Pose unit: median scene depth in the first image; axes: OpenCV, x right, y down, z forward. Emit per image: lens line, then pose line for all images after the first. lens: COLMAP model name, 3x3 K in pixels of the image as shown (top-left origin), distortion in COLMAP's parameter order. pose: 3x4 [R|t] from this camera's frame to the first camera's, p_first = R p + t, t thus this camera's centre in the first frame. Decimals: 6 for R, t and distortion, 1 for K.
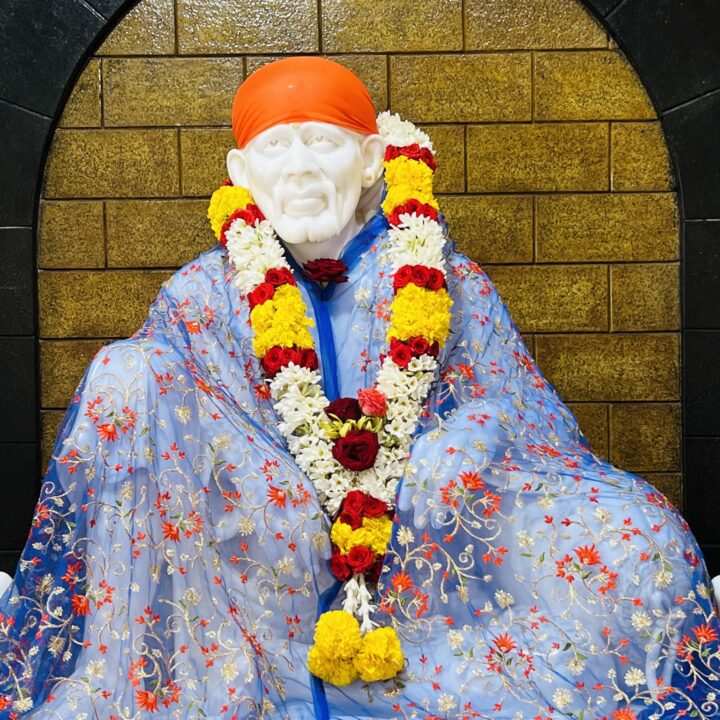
lens RADIAL K [[1509.7, 0, 362.5], [0, 1509.7, 381.3], [0, 0, 1]] dist [0.104608, 0.000000]
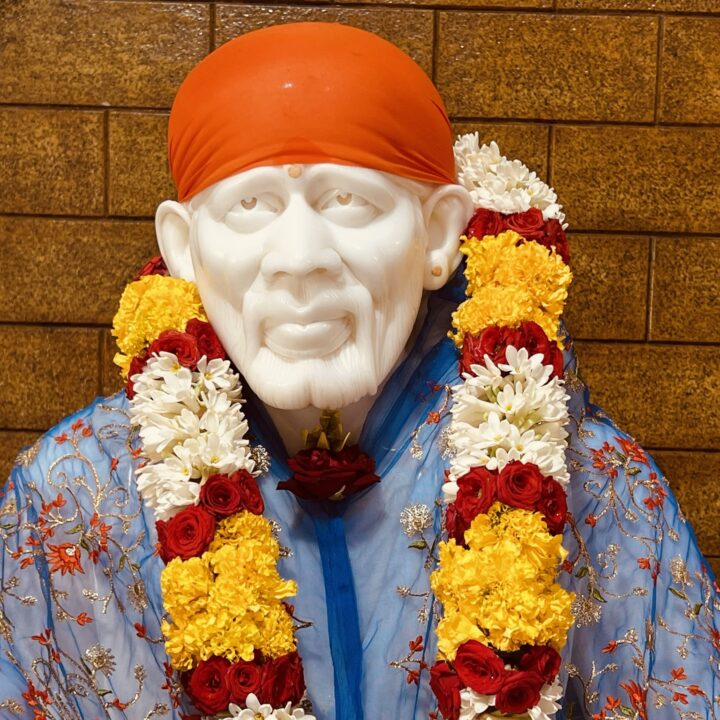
lens RADIAL K [[1509.7, 0, 359.3], [0, 1509.7, 357.9], [0, 0, 1]] dist [0.104608, 0.000000]
pose [[0.999051, 0.040807, 0.015212, -0.027003], [-0.041182, 0.998834, 0.025175, -0.114805], [-0.014167, -0.025778, 0.999567, 0.490045]]
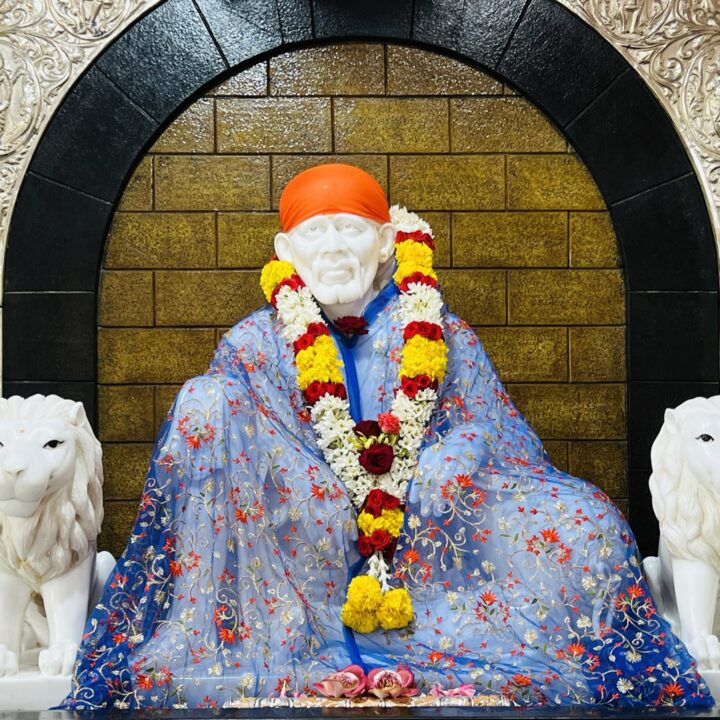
lens RADIAL K [[1509.7, 0, 364.5], [0, 1509.7, 364.2], [0, 0, 1]] dist [0.104608, 0.000000]
pose [[0.999674, 0.009140, 0.023860, -0.041797], [-0.007730, 0.998255, -0.058549, 0.035446], [-0.024353, 0.058345, 0.997999, -0.293602]]
